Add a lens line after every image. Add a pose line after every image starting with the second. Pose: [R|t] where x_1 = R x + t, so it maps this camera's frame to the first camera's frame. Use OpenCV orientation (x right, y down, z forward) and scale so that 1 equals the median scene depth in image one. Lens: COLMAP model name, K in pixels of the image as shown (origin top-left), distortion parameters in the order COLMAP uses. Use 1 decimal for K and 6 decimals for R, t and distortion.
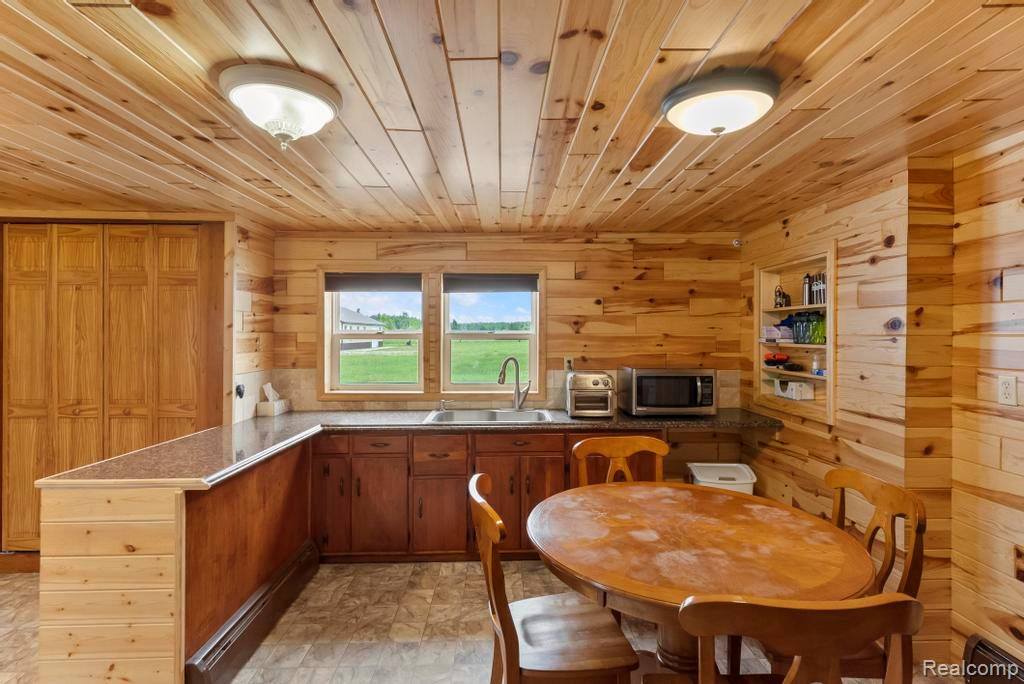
lens RADIAL K [[495.7, 0, 511.3], [0, 495.7, 333.3], [0, 0, 1]] dist [-0.002906, 0.002541]
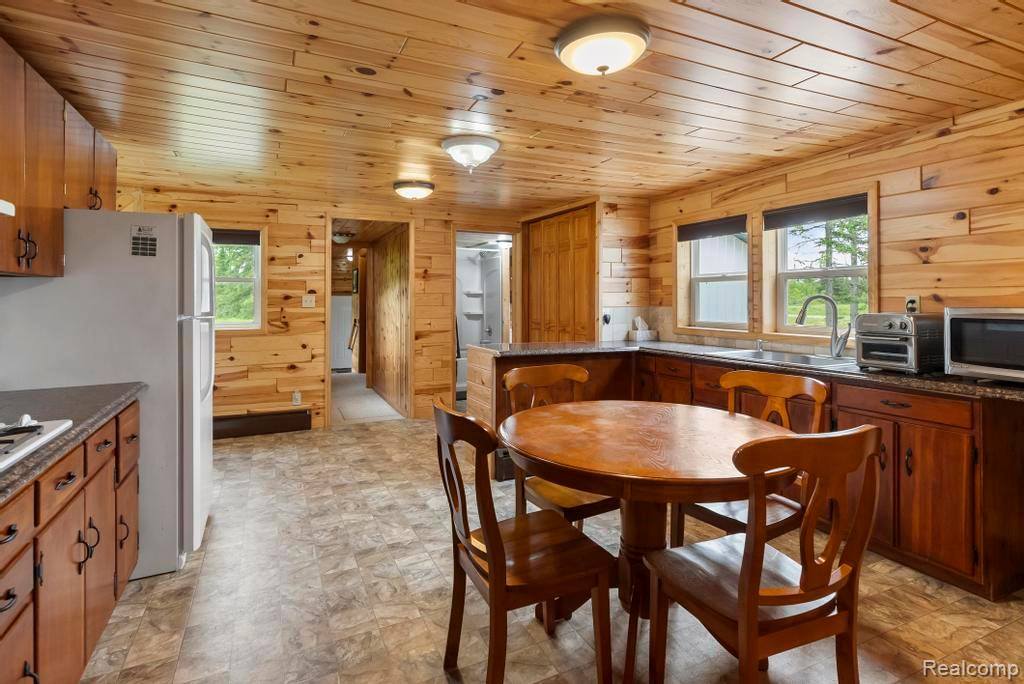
lens RADIAL K [[495.7, 0, 521.9], [0, 495.7, 302.0], [0, 0, 1]] dist [-0.002906, 0.002541]
pose [[0.426031, 0.004021, -0.904700, 0.570946], [0.005155, 0.999963, 0.006872, 0.051878], [0.904694, -0.007592, 0.425994, 0.155082]]
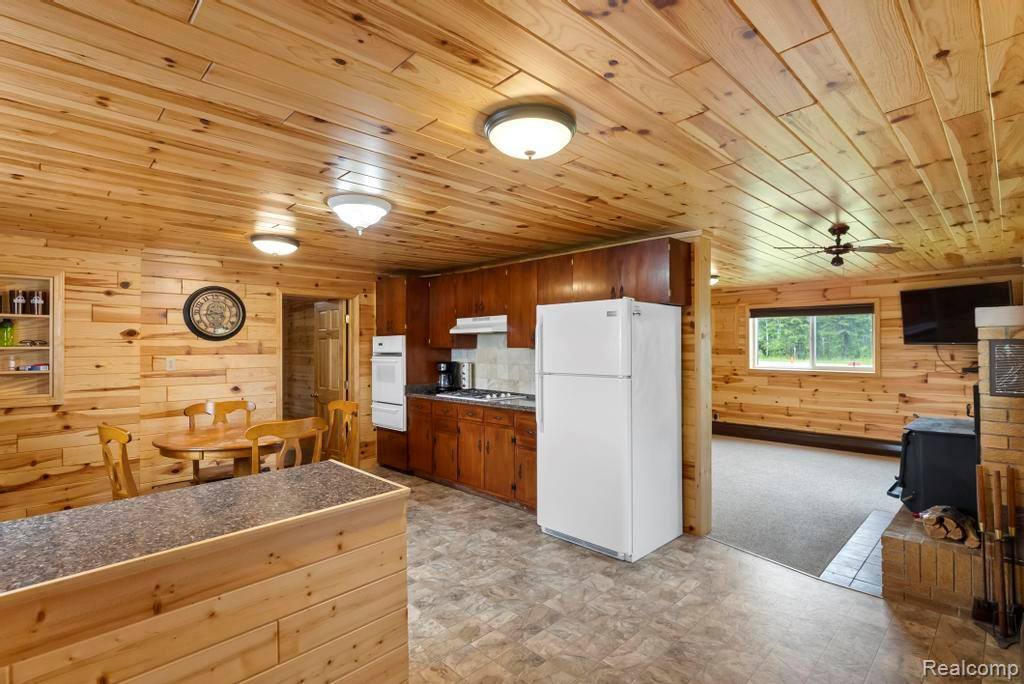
lens RADIAL K [[495.7, 0, 515.5], [0, 495.7, 339.7], [0, 0, 1]] dist [-0.002906, 0.002541]
pose [[-0.685300, 0.007460, 0.728223, -0.926756], [0.000126, 0.999949, -0.010126, 0.014869], [-0.728261, -0.006848, -0.685265, 0.776817]]
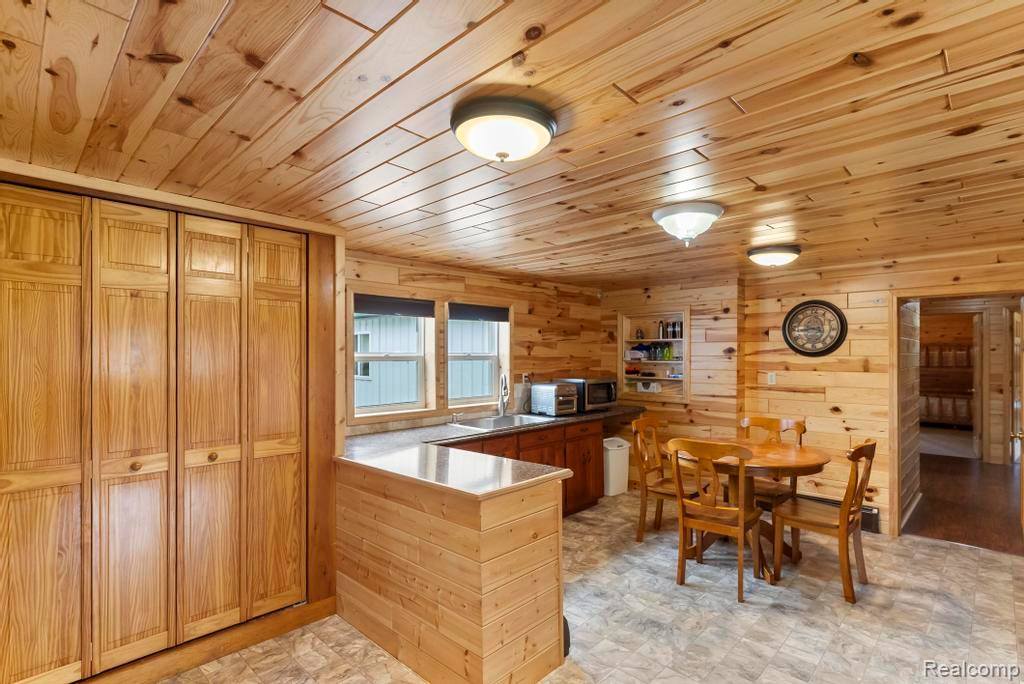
lens RADIAL K [[495.7, 0, 503.6], [0, 495.7, 352.4], [0, 0, 1]] dist [-0.002906, 0.002541]
pose [[0.721974, 0.000426, 0.691920, -0.872843], [0.000461, 0.999999, -0.001096, -0.005445], [-0.691920, 0.001110, 0.721973, 0.098754]]
